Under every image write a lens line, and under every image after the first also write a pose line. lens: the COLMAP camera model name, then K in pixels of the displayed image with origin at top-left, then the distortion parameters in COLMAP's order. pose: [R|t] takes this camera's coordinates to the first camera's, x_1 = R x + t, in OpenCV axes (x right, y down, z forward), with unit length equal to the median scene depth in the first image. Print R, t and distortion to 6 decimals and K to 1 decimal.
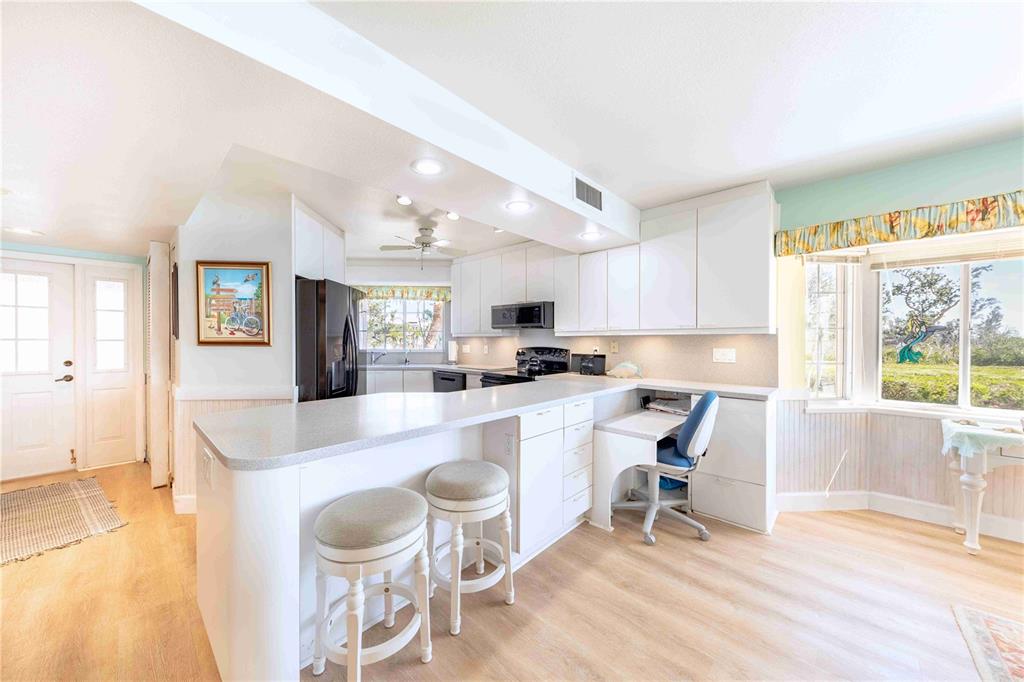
lens RADIAL K [[376.6, 0, 505.7], [0, 376.6, 340.2], [0, 0, 1]] dist [0.011193, -0.000022]
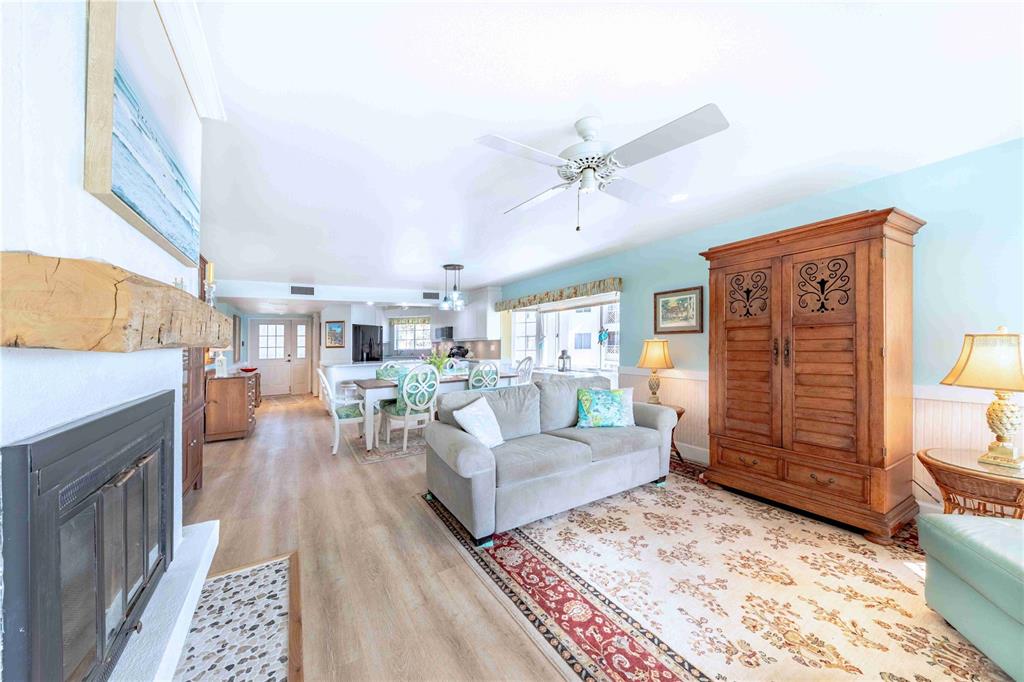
lens RADIAL K [[376.6, 0, 524.5], [0, 376.6, 315.9], [0, 0, 1]] dist [0.011193, -0.000022]
pose [[0.969974, -0.042664, -0.239436, 1.474386], [0.026515, 0.997176, -0.070268, 0.012623], [0.241758, 0.061810, 0.968366, -1.570979]]
